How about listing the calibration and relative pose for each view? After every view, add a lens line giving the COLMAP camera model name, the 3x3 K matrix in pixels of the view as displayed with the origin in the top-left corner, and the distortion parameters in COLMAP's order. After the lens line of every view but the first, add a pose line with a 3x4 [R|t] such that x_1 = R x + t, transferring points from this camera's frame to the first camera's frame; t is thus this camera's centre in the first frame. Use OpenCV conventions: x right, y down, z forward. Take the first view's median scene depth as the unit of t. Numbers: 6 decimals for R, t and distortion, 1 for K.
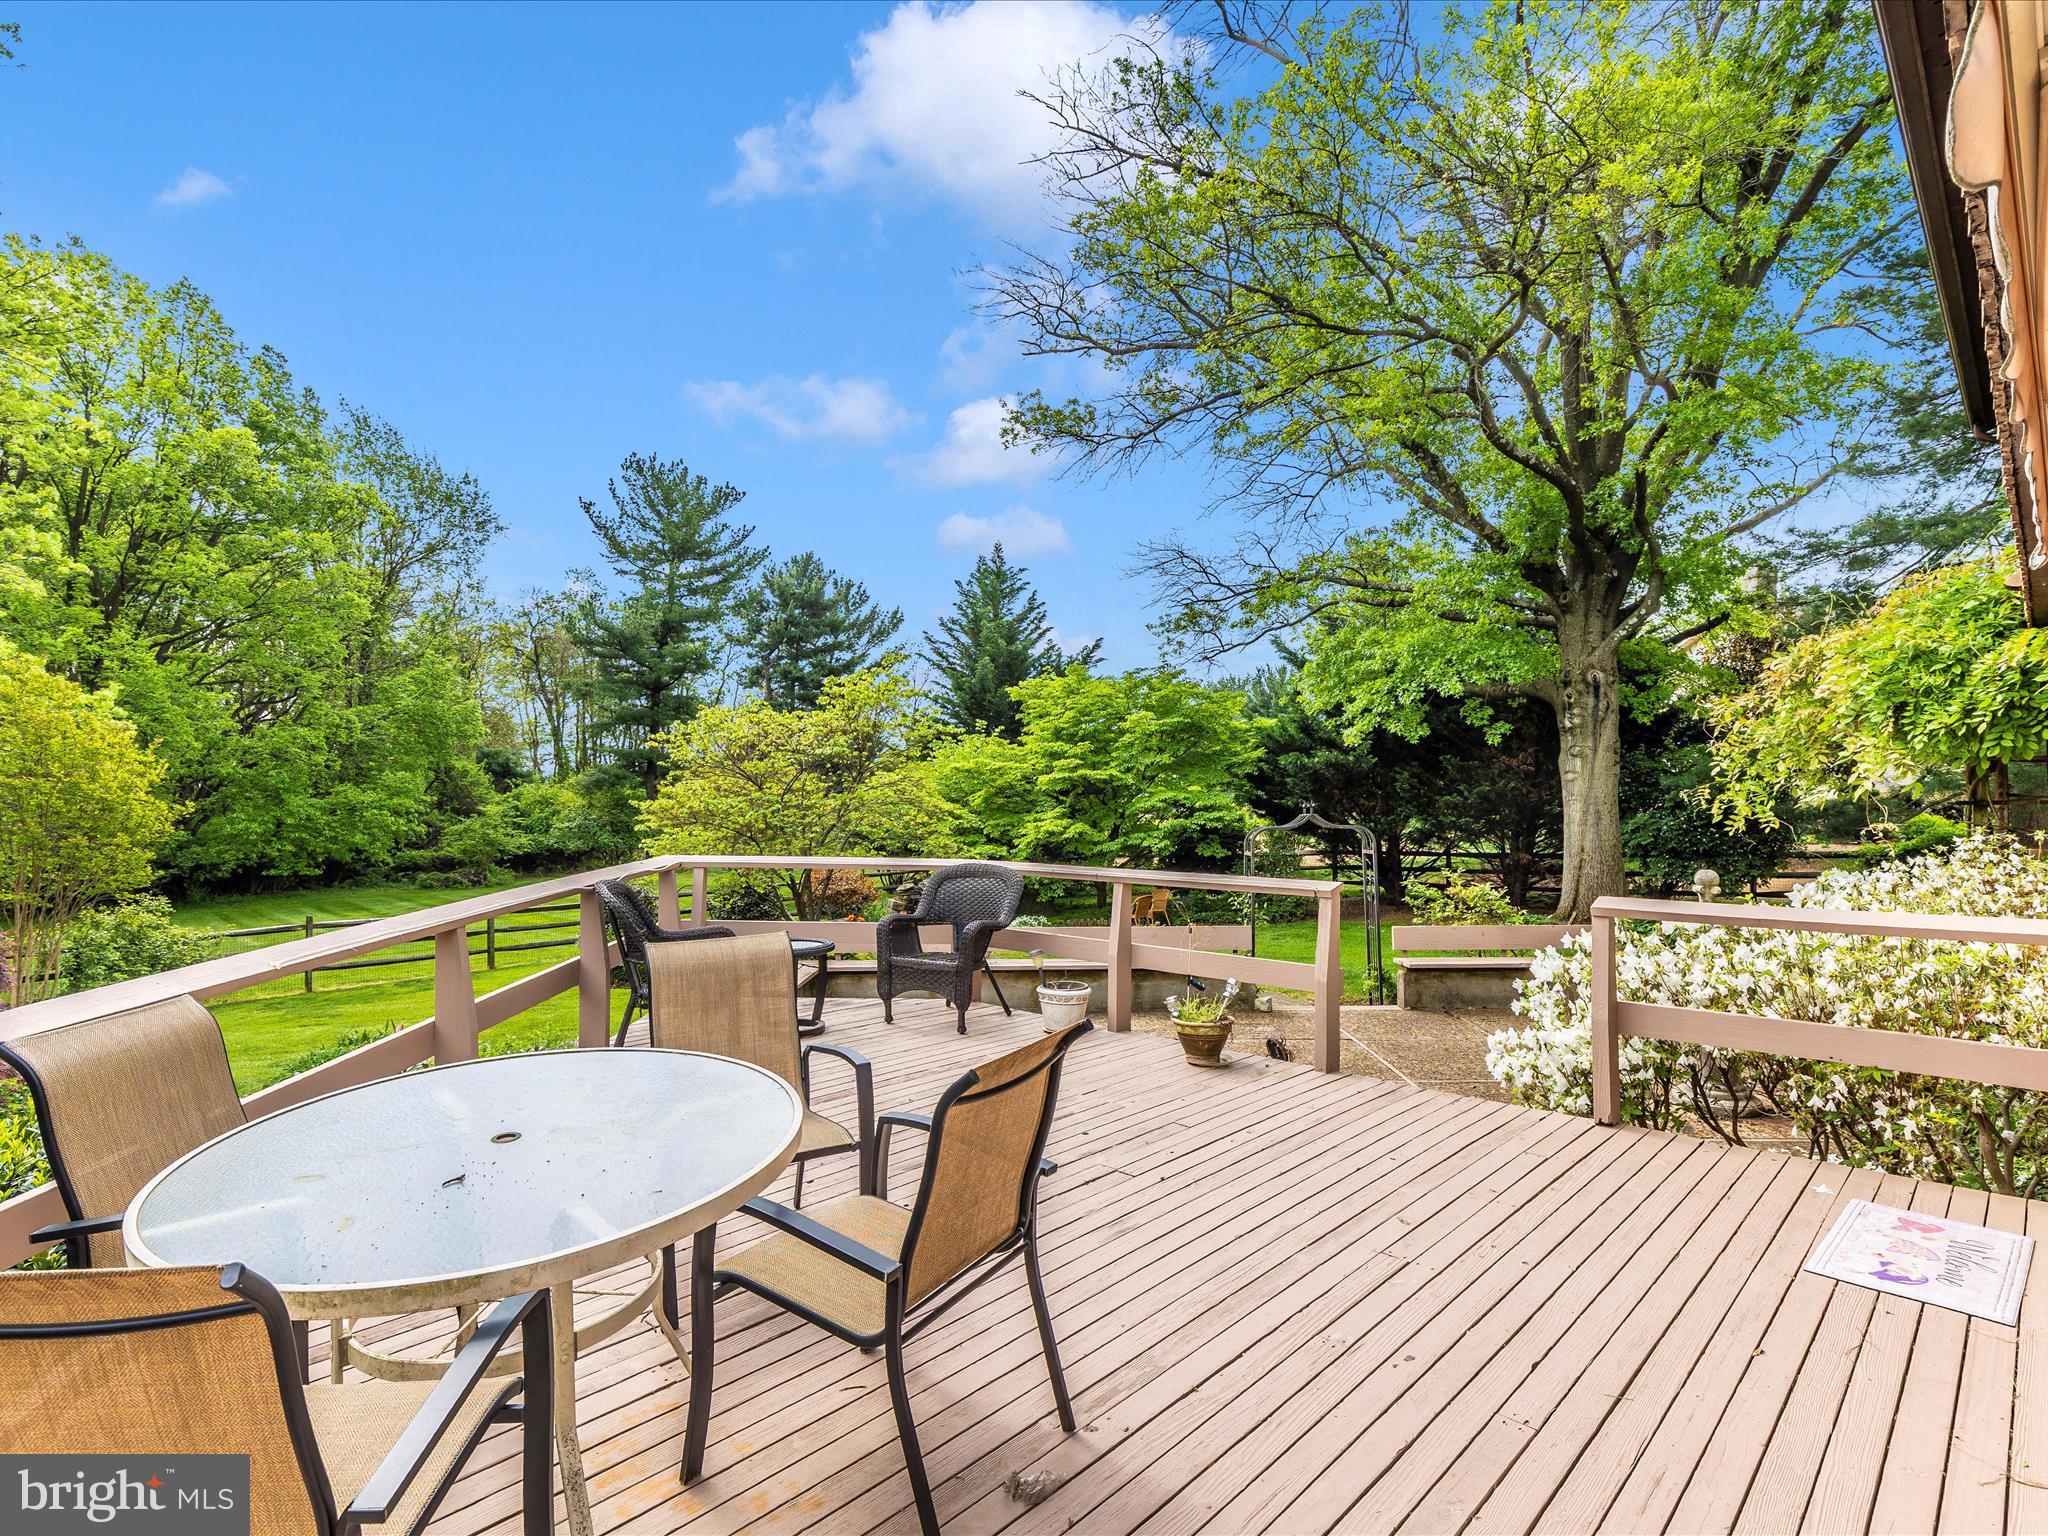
lens RADIAL K [[1048.2, 0, 1024.8], [0, 1048.2, 767.4], [0, 0, 1]] dist [0.012920, -0.002114]
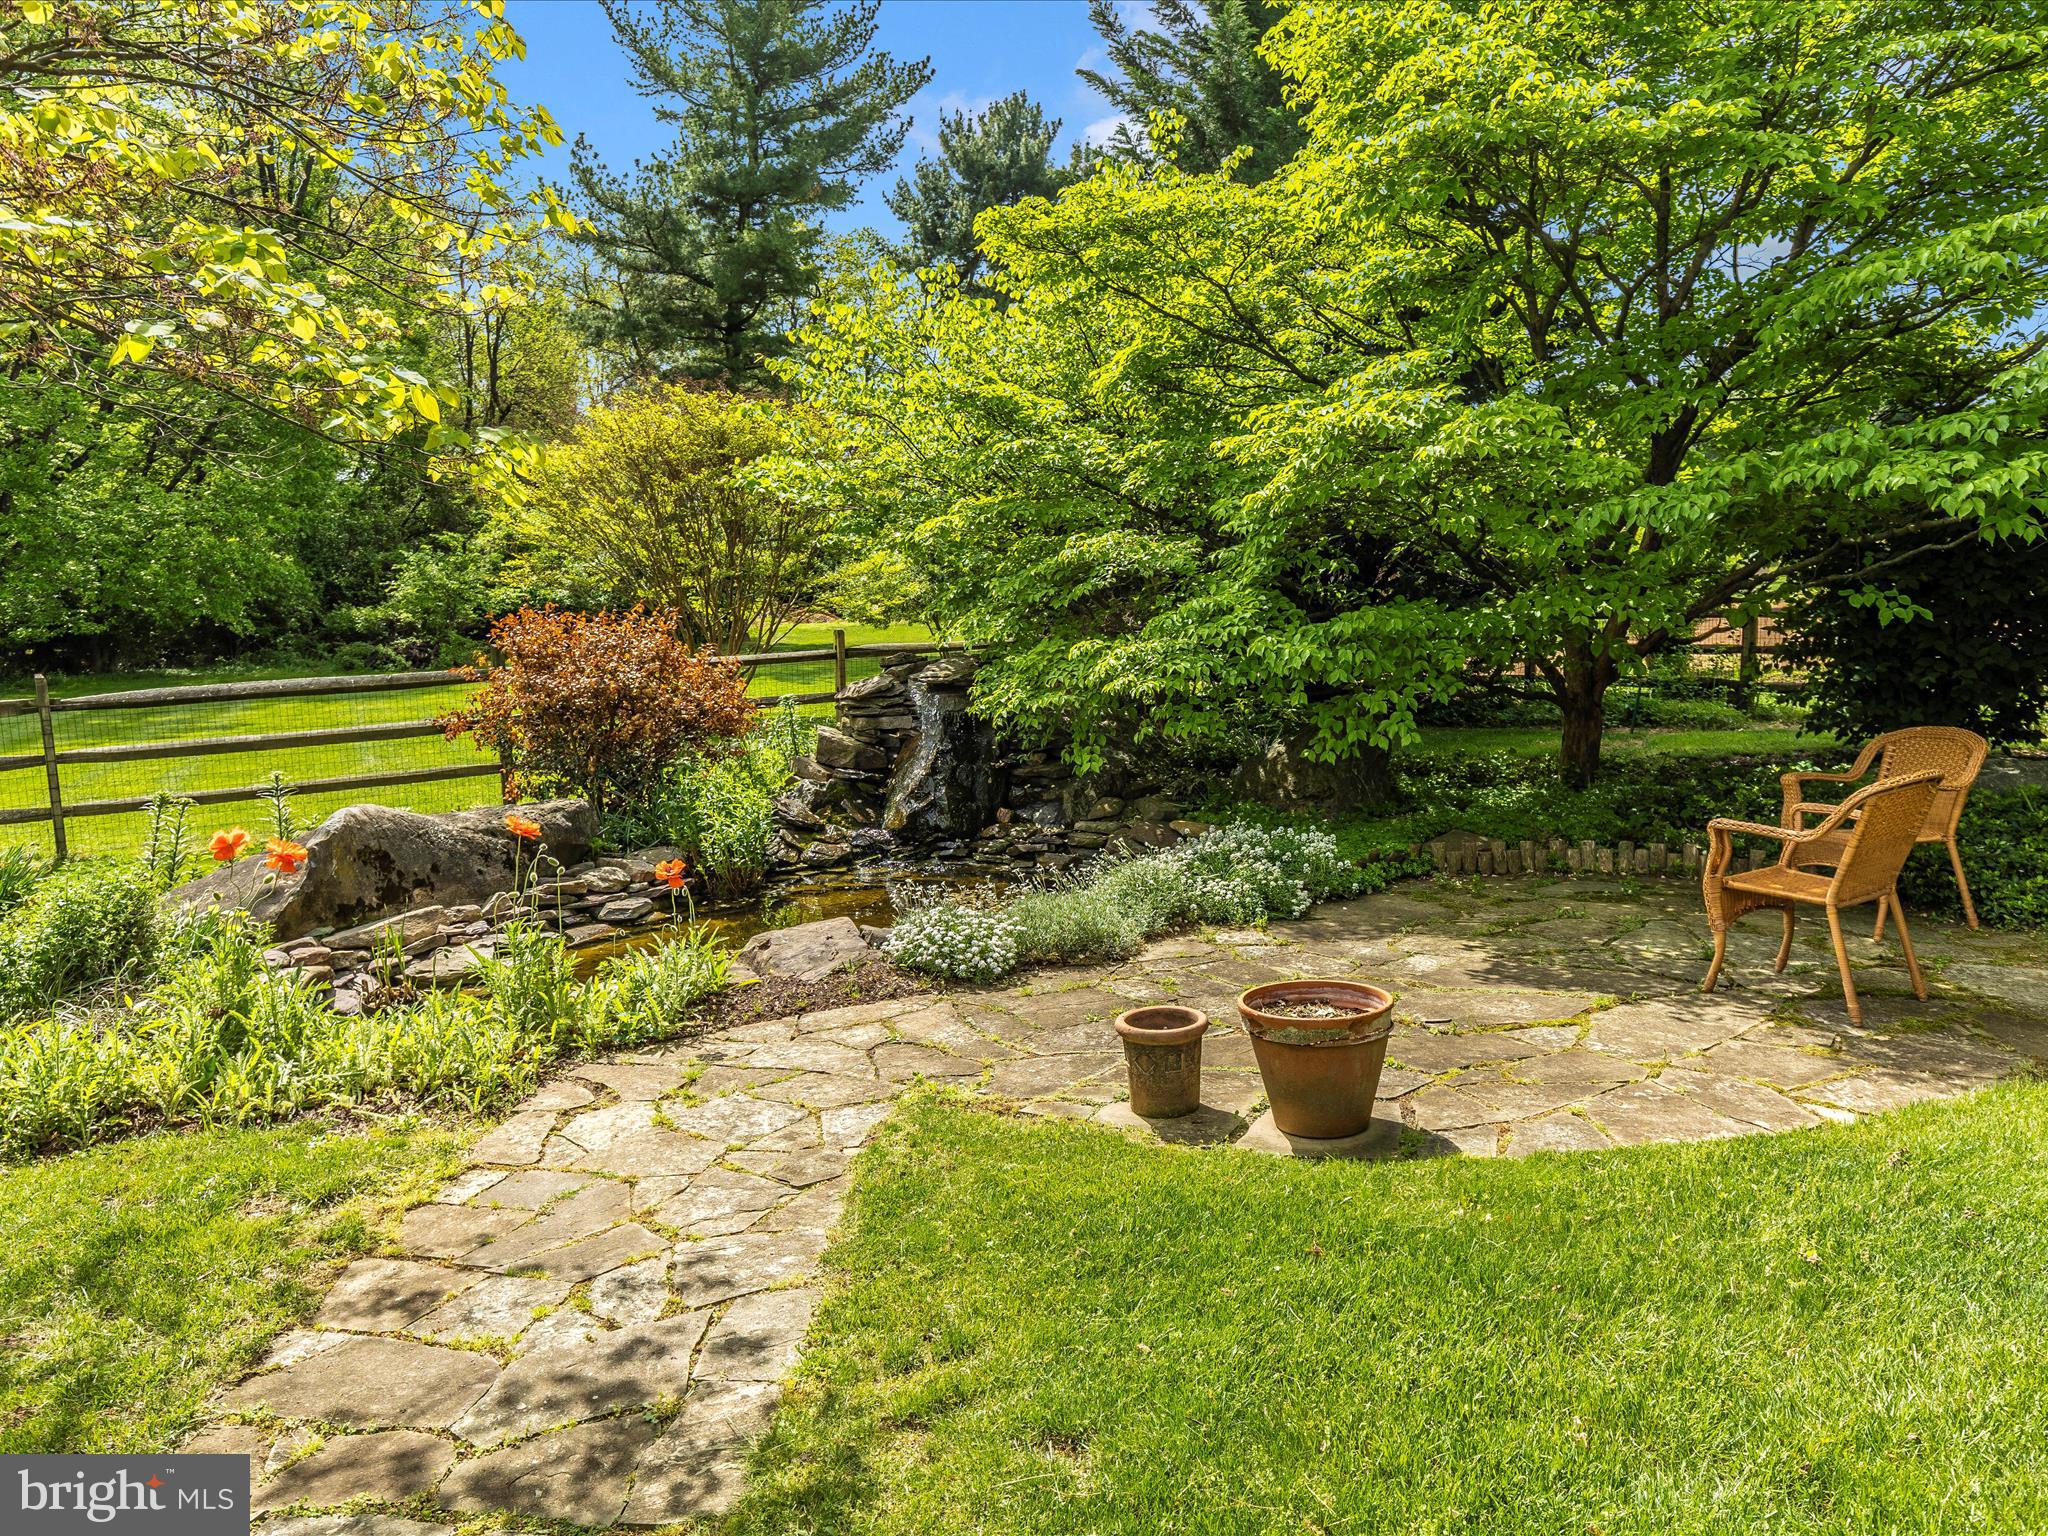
lens RADIAL K [[1048.2, 0, 1024.8], [0, 1048.2, 767.4], [0, 0, 1]] dist [0.012920, -0.002114]
pose [[0.938888, 0.046928, -0.341008, 0.031552], [0.030064, 0.975699, 0.217043, 0.066943], [0.342906, -0.214032, 0.914662, 0.665814]]
